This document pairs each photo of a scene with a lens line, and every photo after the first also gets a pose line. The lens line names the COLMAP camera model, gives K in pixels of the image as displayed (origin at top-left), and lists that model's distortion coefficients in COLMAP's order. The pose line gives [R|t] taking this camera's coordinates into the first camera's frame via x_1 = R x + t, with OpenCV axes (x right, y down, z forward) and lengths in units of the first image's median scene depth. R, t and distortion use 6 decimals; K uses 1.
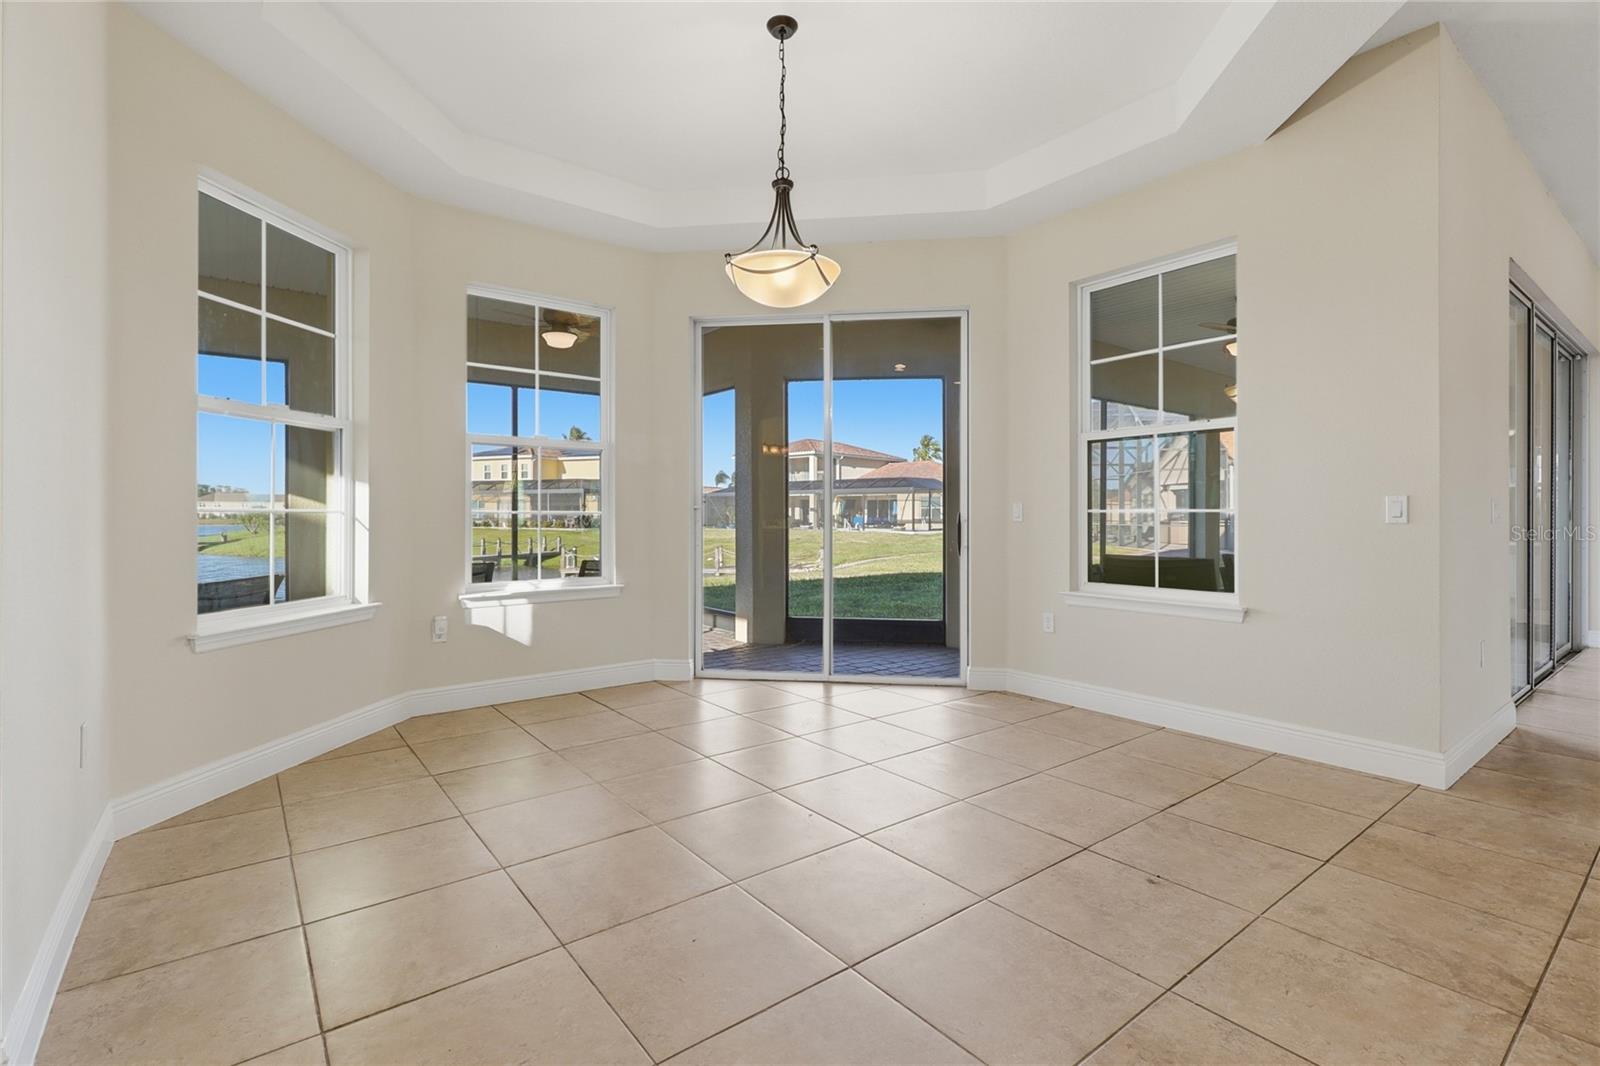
lens RADIAL K [[734.3, 0, 796.8], [0, 734.3, 509.5], [0, 0, 1]] dist [0.001870, 0.000571]
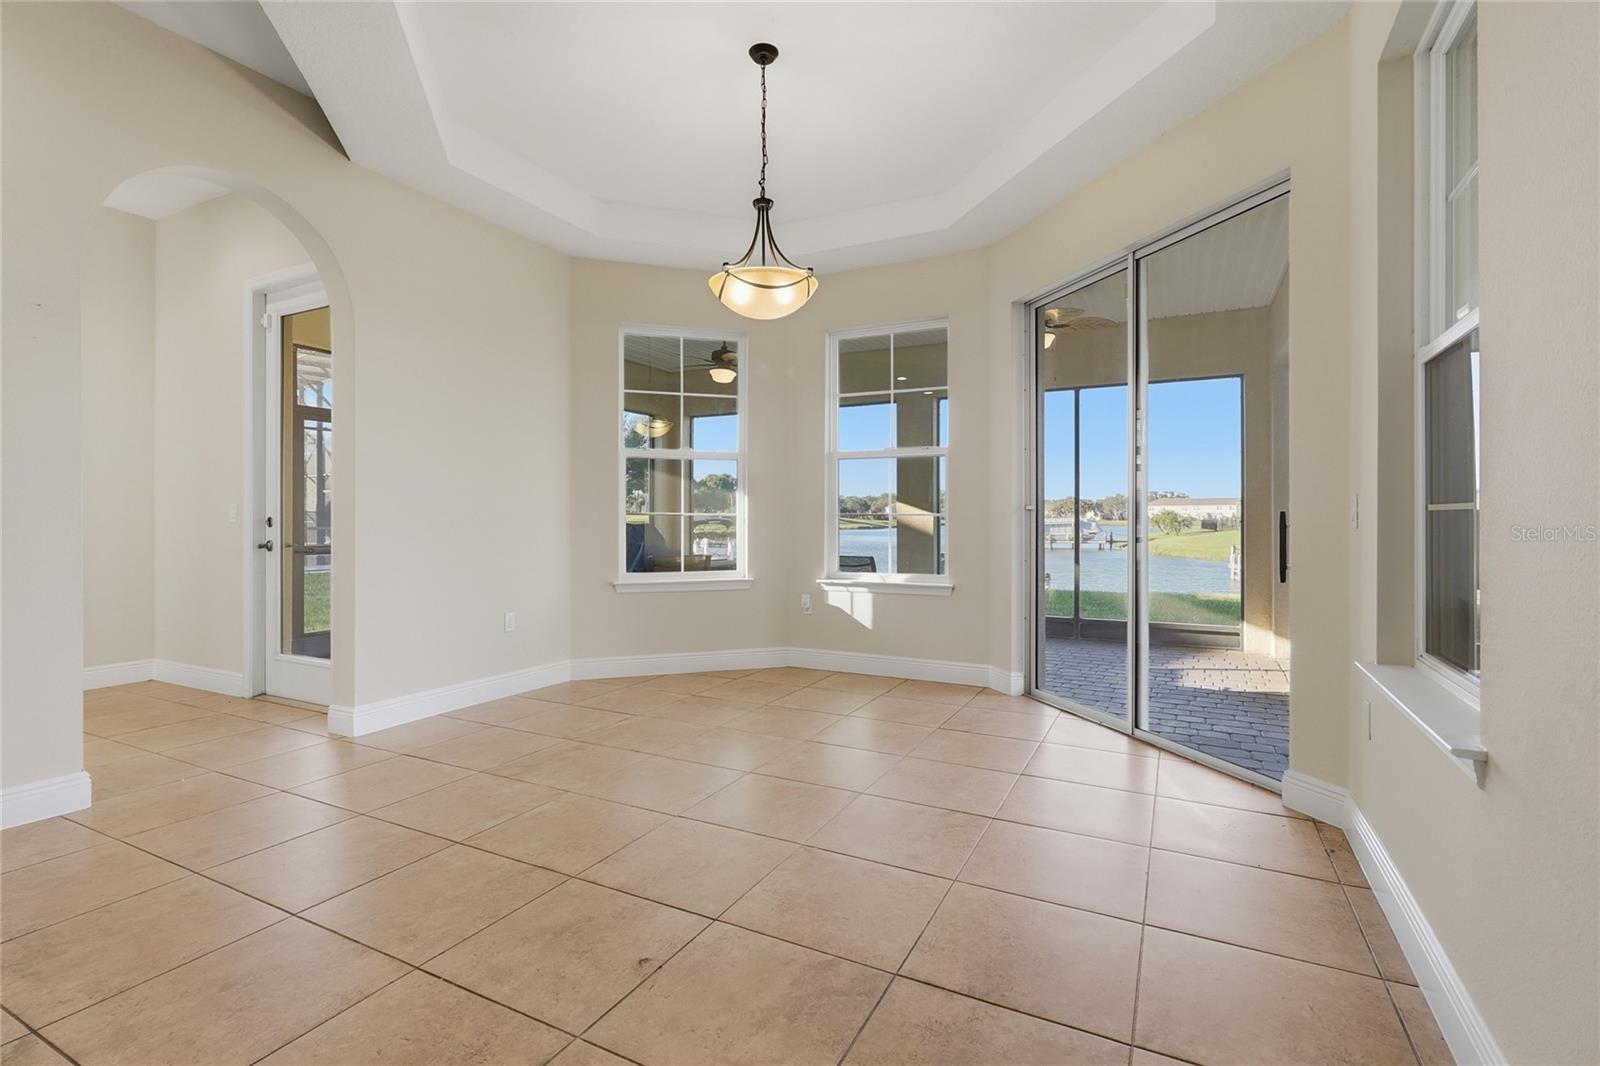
lens RADIAL K [[734.3, 0, 796.8], [0, 734.3, 509.5], [0, 0, 1]] dist [0.001870, 0.000571]
pose [[0.427120, -0.008529, -0.904155, 0.691711], [0.006034, 0.999960, -0.006583, 0.003086], [0.904175, -0.002644, 0.427154, 0.426423]]
